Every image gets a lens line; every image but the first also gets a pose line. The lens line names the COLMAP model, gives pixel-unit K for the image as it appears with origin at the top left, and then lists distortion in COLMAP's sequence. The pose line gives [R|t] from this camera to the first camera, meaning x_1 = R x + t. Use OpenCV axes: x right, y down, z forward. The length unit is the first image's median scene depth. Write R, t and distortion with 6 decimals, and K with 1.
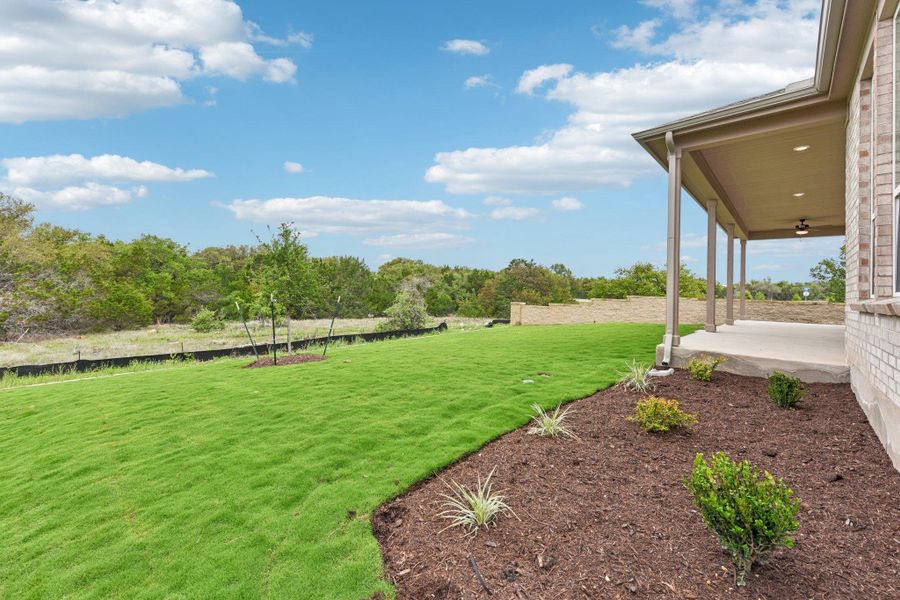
lens RADIAL K [[356.9, 0, 449.2], [0, 356.9, 293.6], [0, 0, 1]] dist [0.005324, -0.000428]
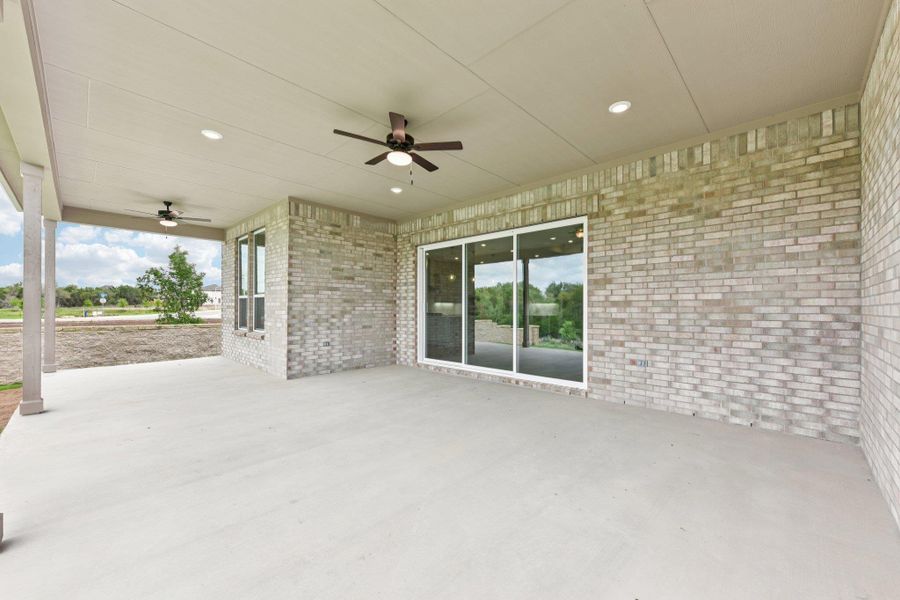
lens RADIAL K [[356.9, 0, 453.0], [0, 356.9, 303.9], [0, 0, 1]] dist [0.005324, -0.000428]
pose [[0.000786, -0.014790, 0.999890, 0.221576], [-0.002539, 0.999887, 0.014792, -0.026094], [-0.999996, -0.002551, 0.000748, 0.307975]]
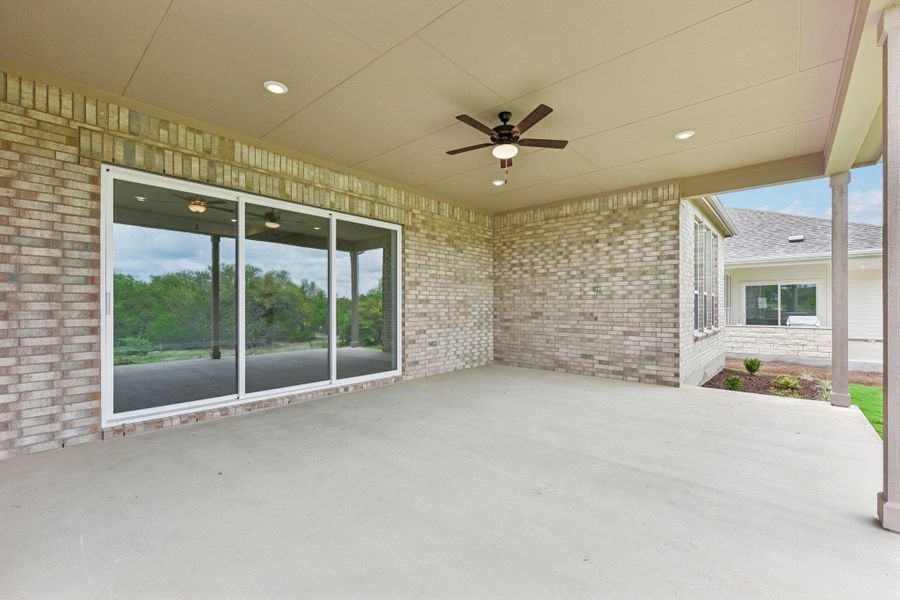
lens RADIAL K [[385.8, 0, 453.4], [0, 385.8, 303.5], [0, 0, 1]] dist [0.008808, -0.001166]
pose [[-0.998633, -0.023662, -0.046601, 0.908008], [-0.023163, 0.999669, -0.011225, -0.001653], [0.046851, -0.010131, -0.998851, 0.997242]]
